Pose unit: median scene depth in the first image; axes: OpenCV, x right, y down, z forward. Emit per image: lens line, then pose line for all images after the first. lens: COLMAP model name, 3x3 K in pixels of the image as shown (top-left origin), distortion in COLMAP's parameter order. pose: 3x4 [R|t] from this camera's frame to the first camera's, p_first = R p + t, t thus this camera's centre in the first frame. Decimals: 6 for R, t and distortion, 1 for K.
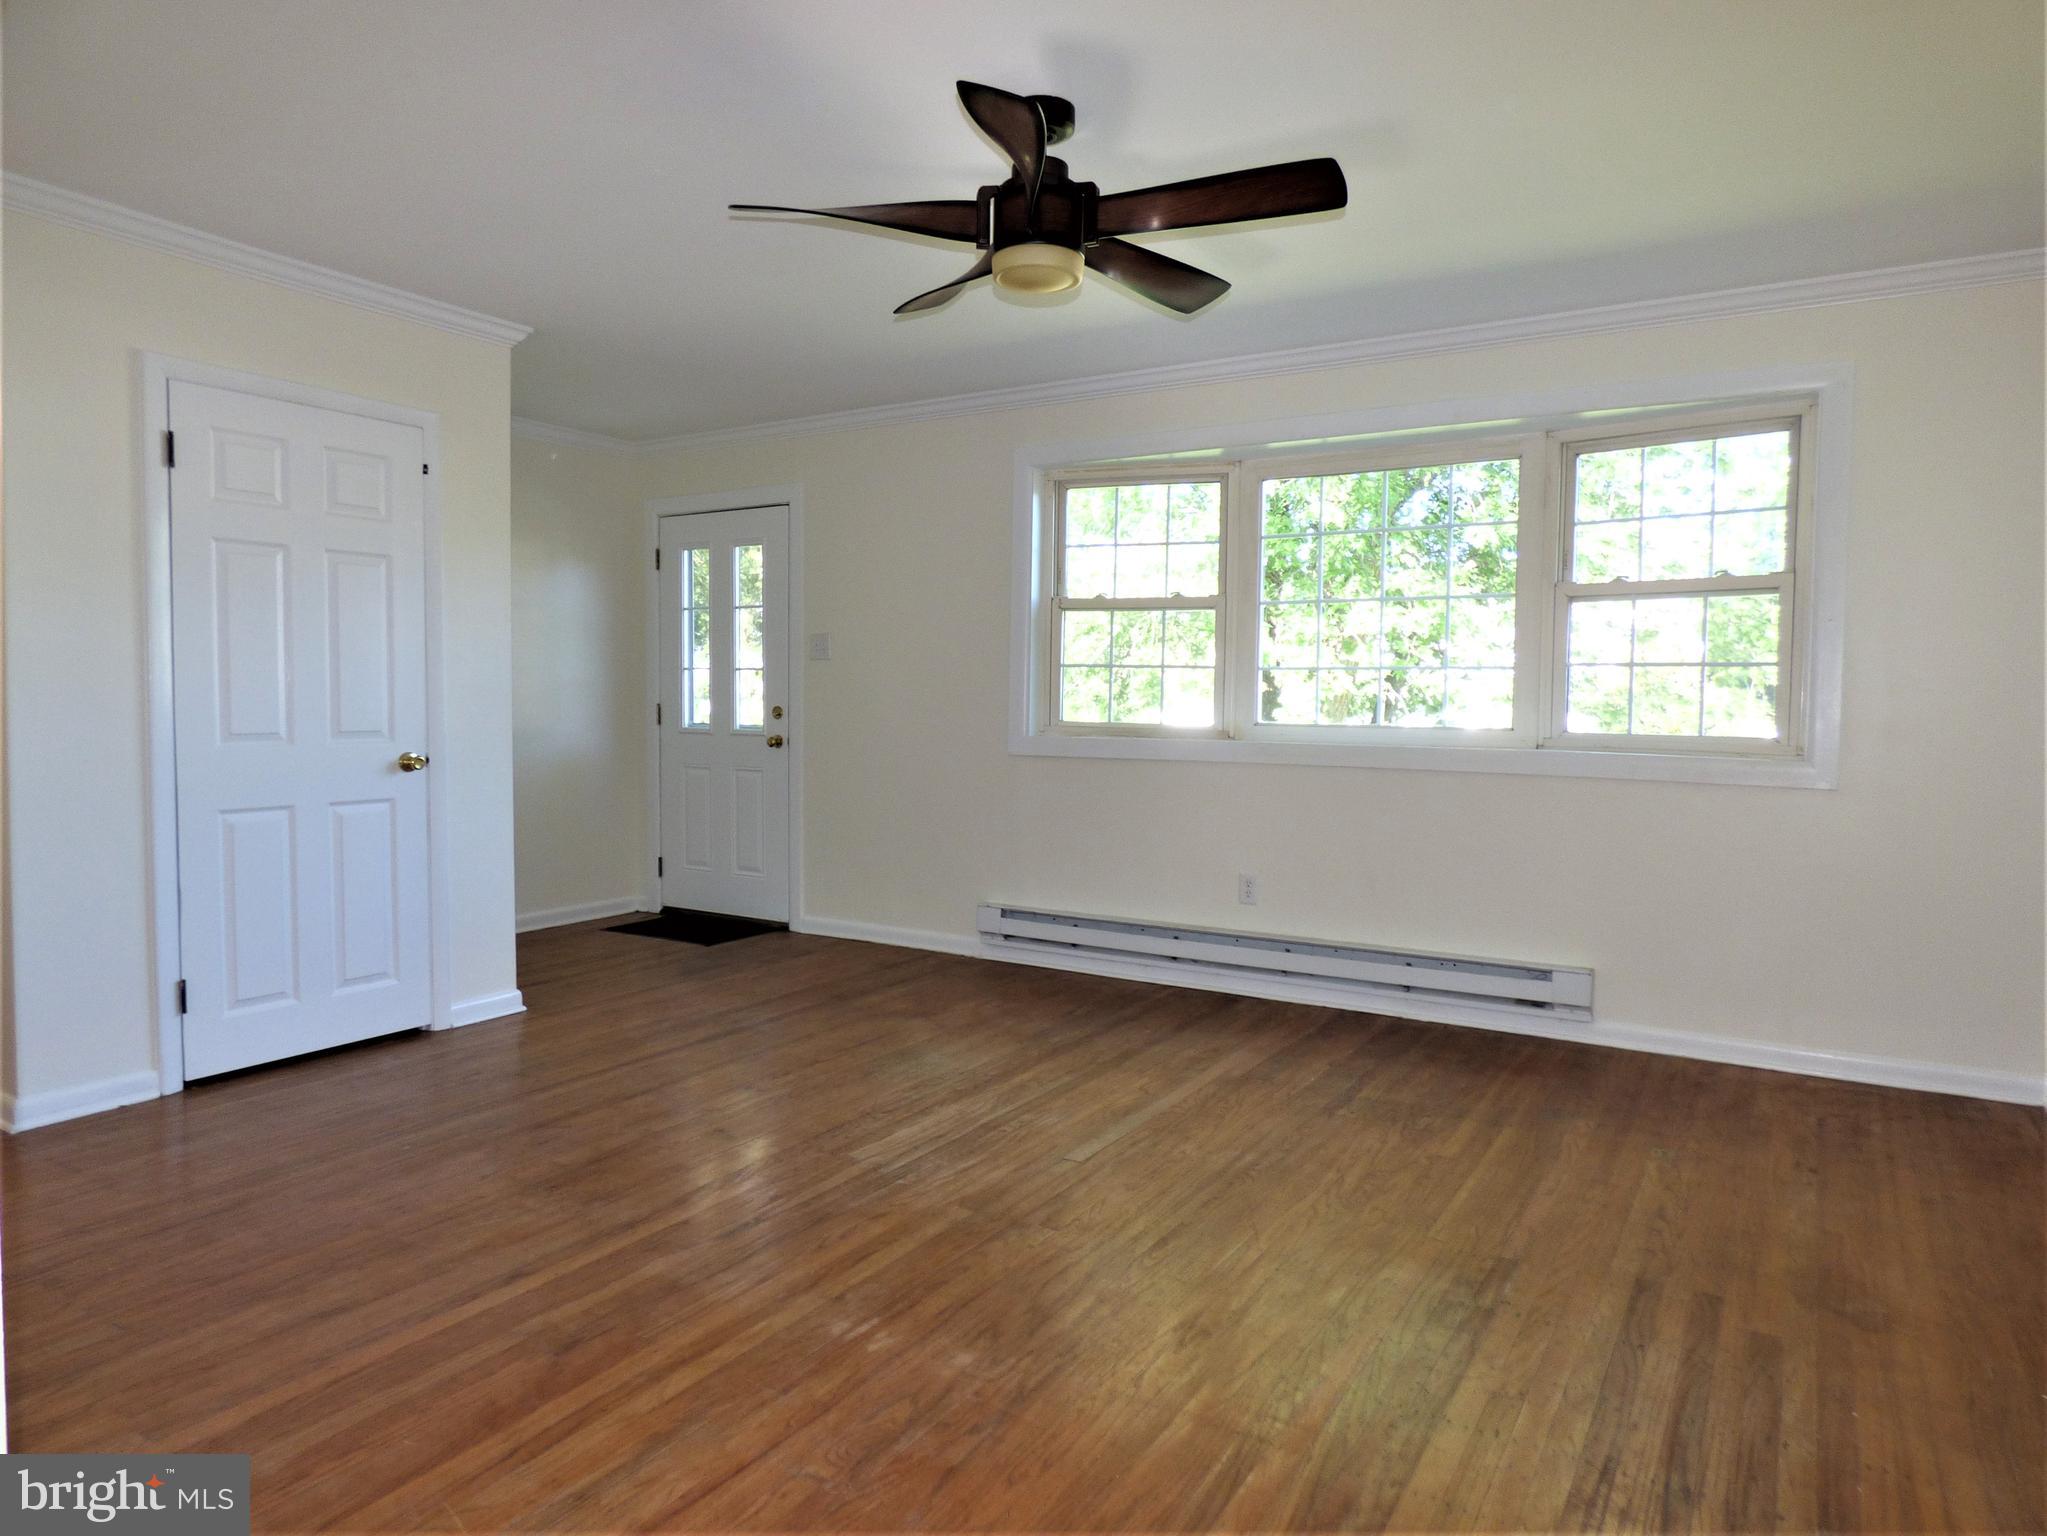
lens RADIAL K [[1315.6, 0, 987.2], [0, 1315.6, 797.3], [0, 0, 1]] dist [0.003961, -0.003955]
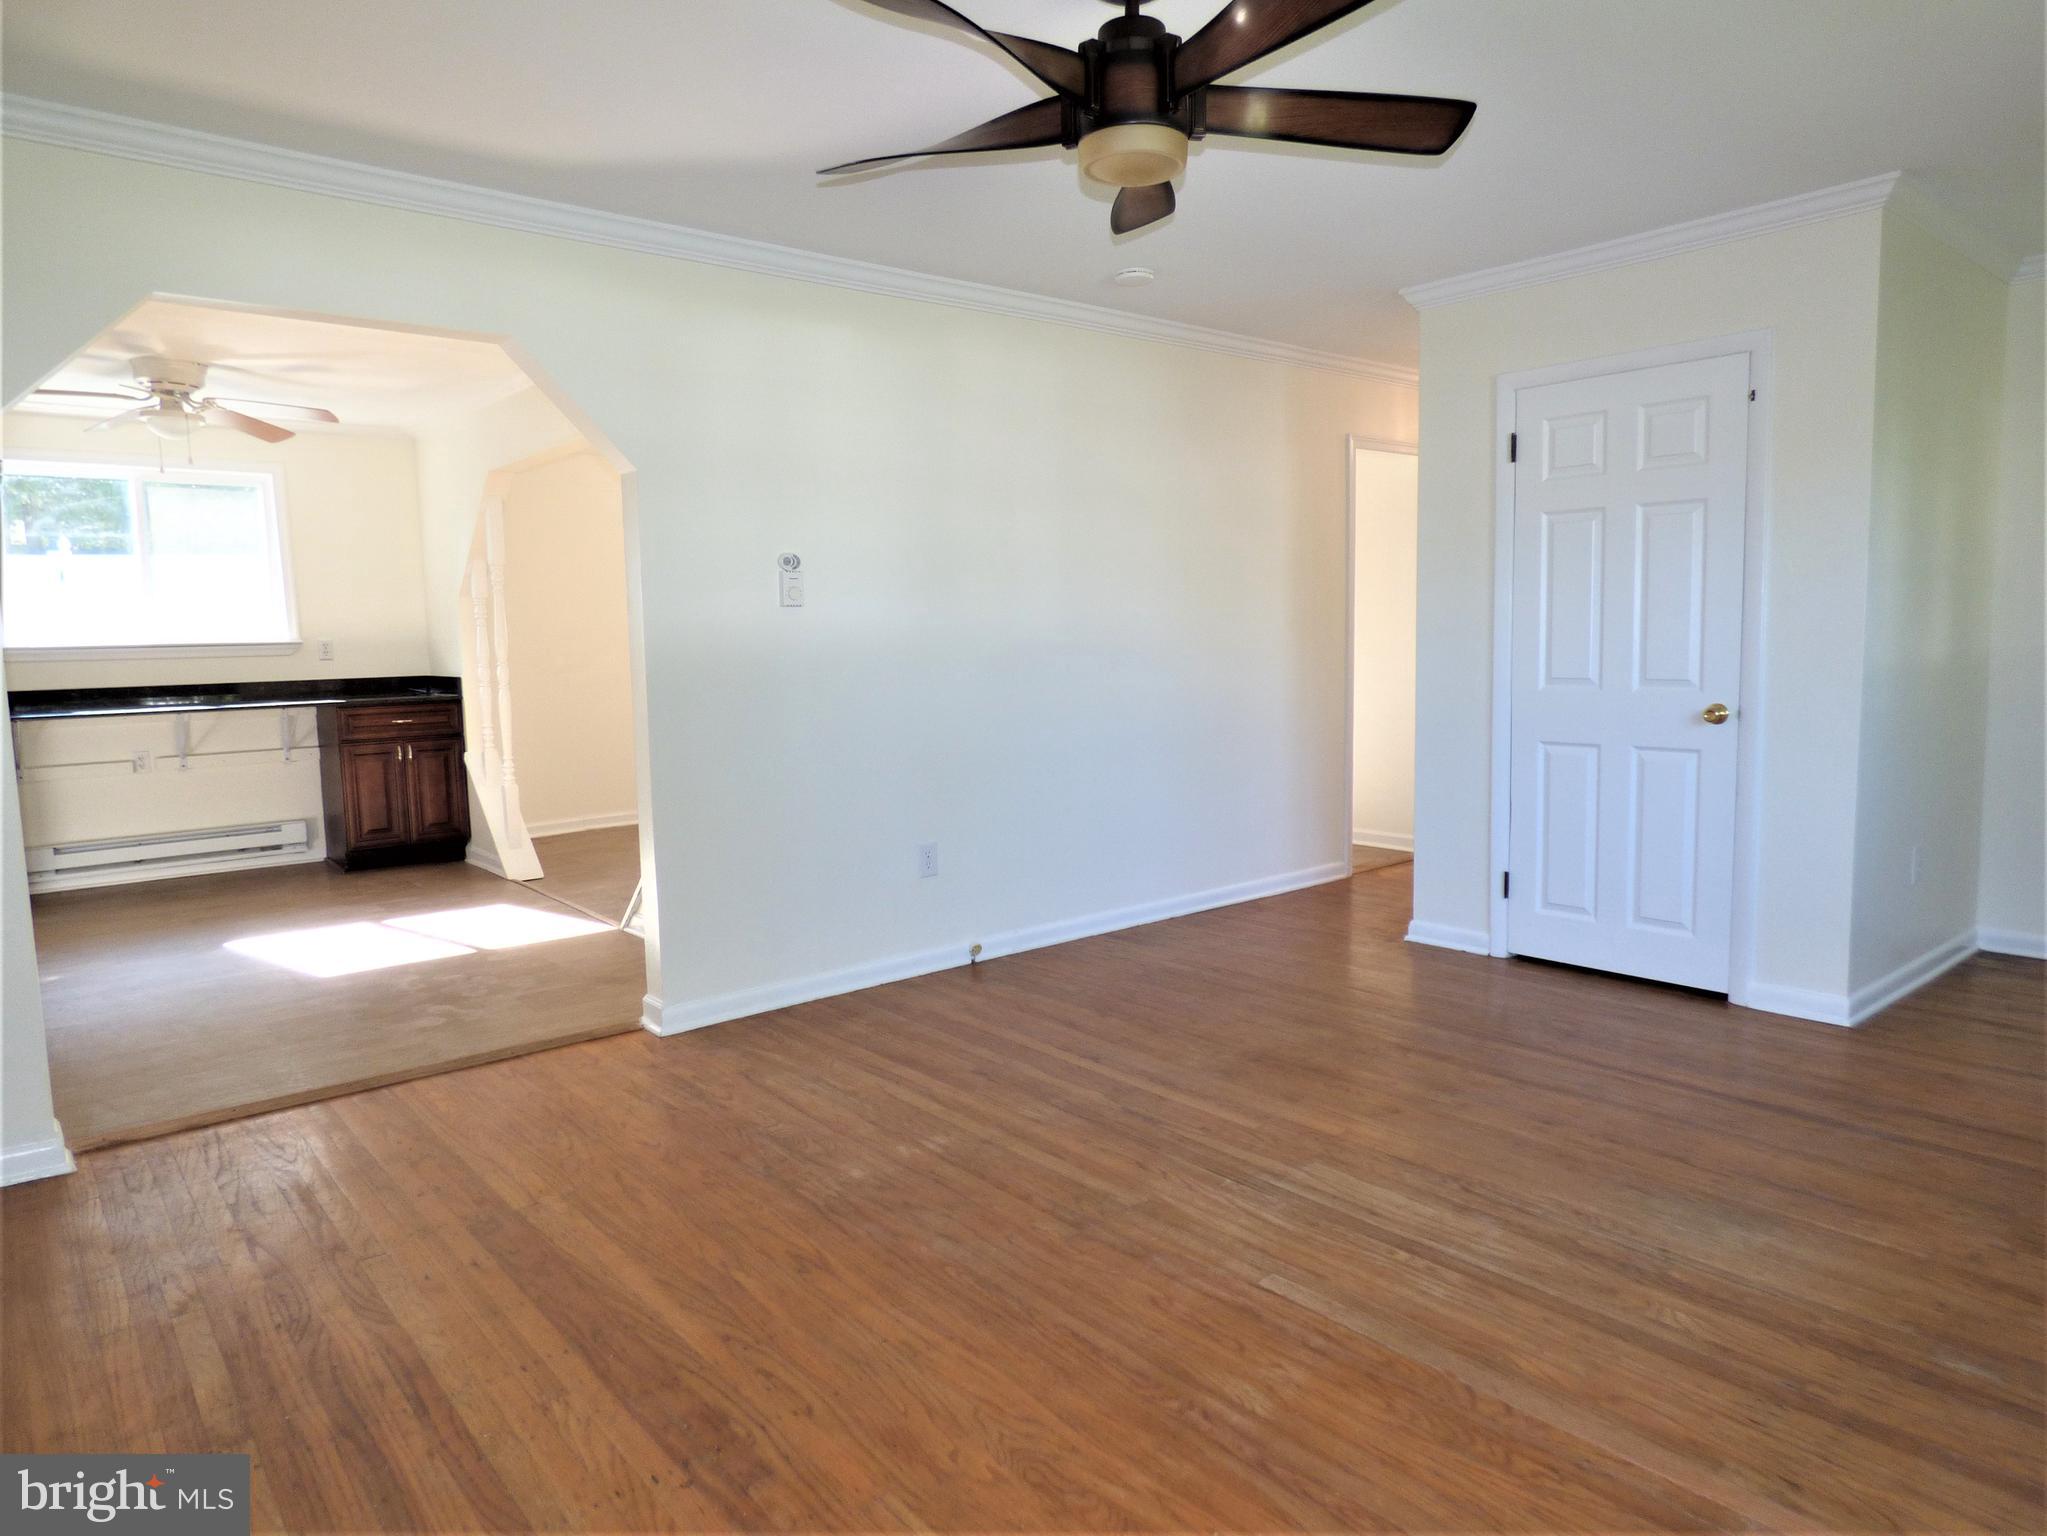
lens RADIAL K [[1233.1, 0, 1025.1], [0, 1233.1, 763.4], [0, 0, 1]] dist [0.005255, -0.013577]
pose [[-0.300298, 0.097362, -0.948864, 0.695327], [-0.053264, 0.991513, 0.118595, -0.086975], [0.952357, 0.086154, -0.292563, 0.975892]]
